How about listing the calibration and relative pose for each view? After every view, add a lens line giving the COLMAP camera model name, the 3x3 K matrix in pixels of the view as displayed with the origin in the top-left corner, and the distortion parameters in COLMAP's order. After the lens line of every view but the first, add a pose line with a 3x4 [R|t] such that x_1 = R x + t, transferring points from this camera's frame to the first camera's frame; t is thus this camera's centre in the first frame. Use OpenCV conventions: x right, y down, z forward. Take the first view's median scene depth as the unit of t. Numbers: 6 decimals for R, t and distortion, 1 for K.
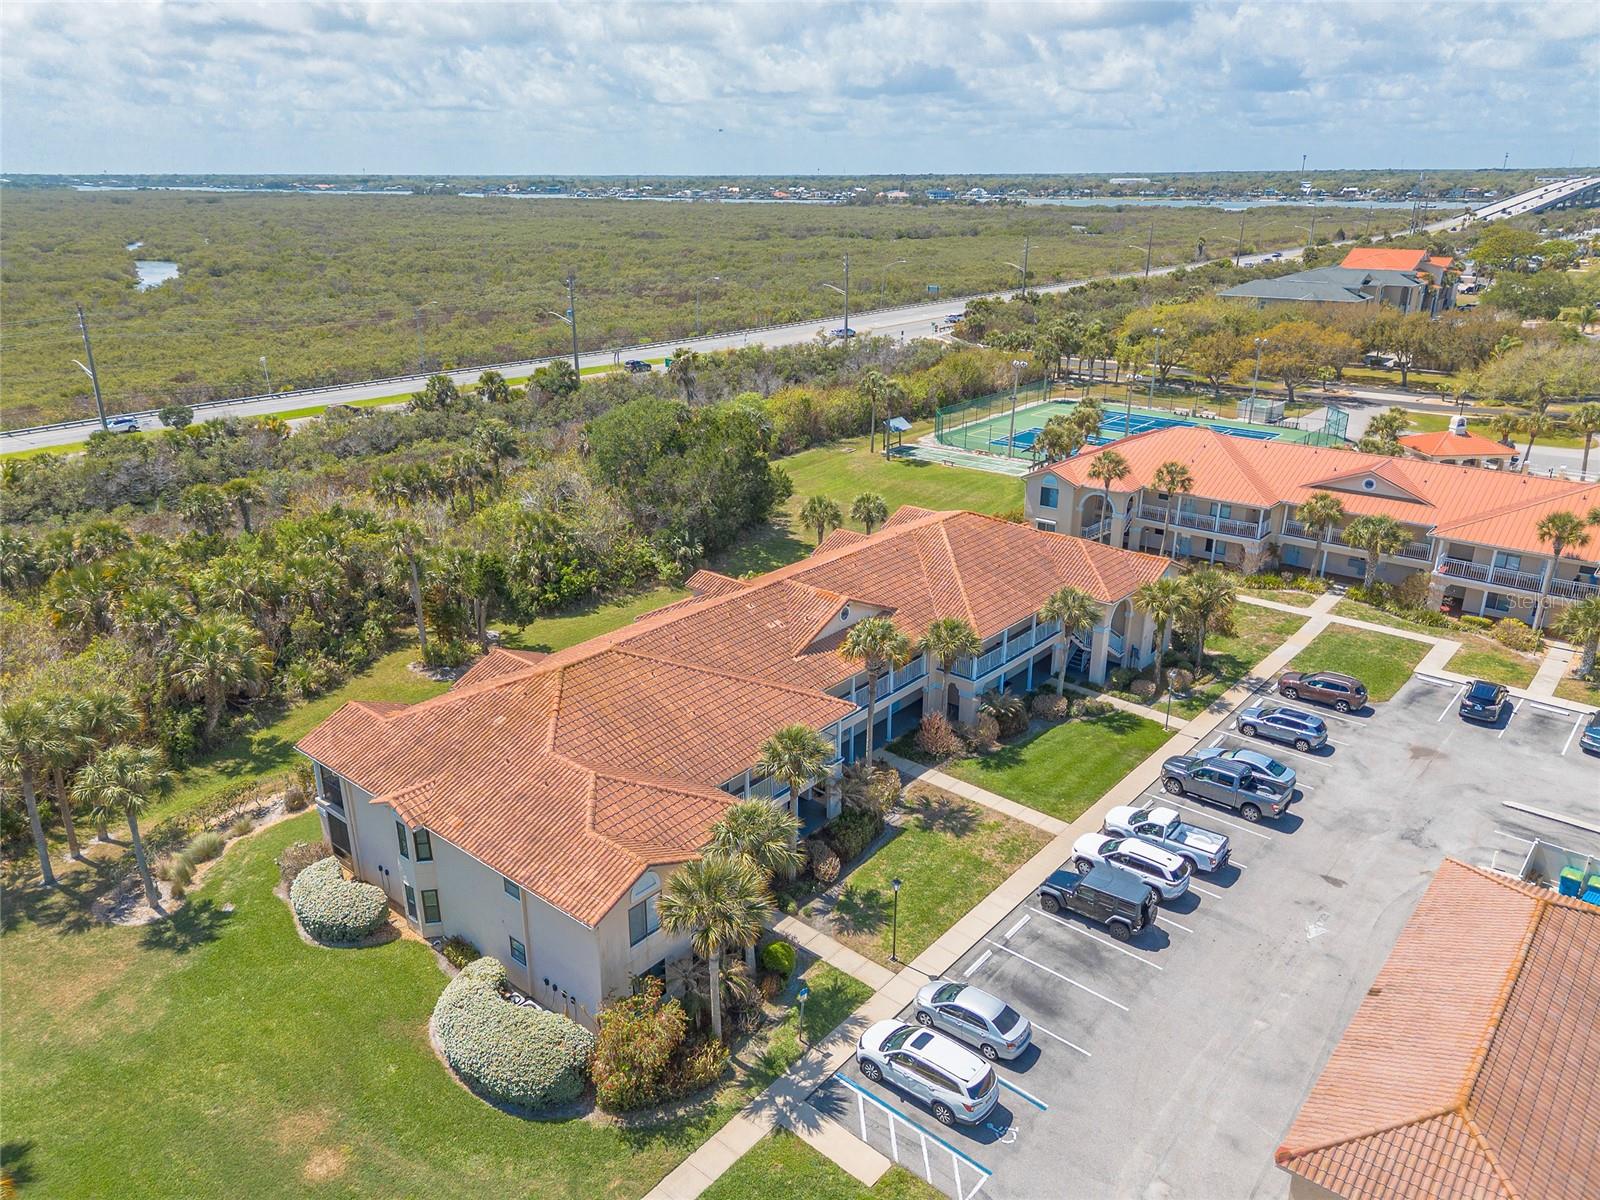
lens RADIAL K [[1139.3, 0, 795.5], [0, 1139.3, 575.6], [0, 0, 1]] dist [0.055803, -0.051173]
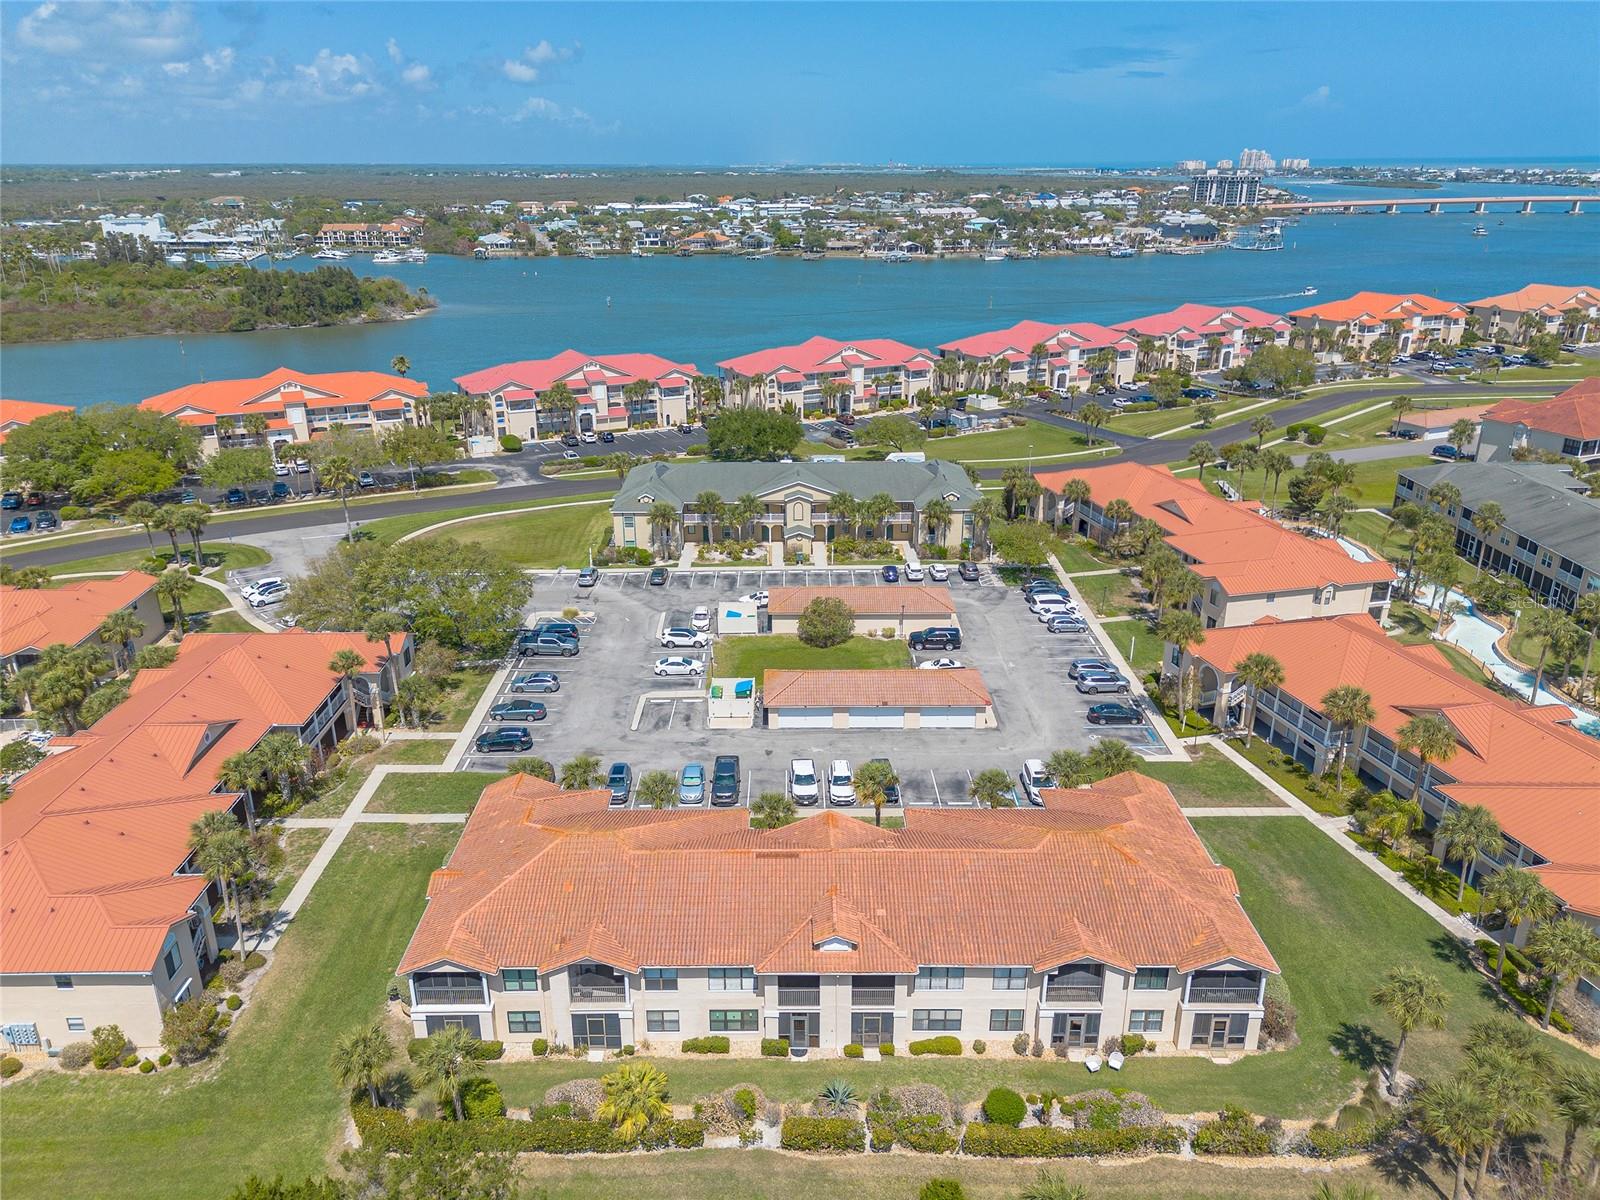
lens RADIAL K [[1141.7, 0, 782.8], [0, 1141.7, 597.0], [0, 0, 1]] dist [0.084694, -0.095774]
pose [[-0.652053, -0.260939, 0.711855, -0.595017], [0.258586, 0.806071, 0.532338, -0.672630], [-0.712713, 0.531188, -0.458125, 1.190619]]
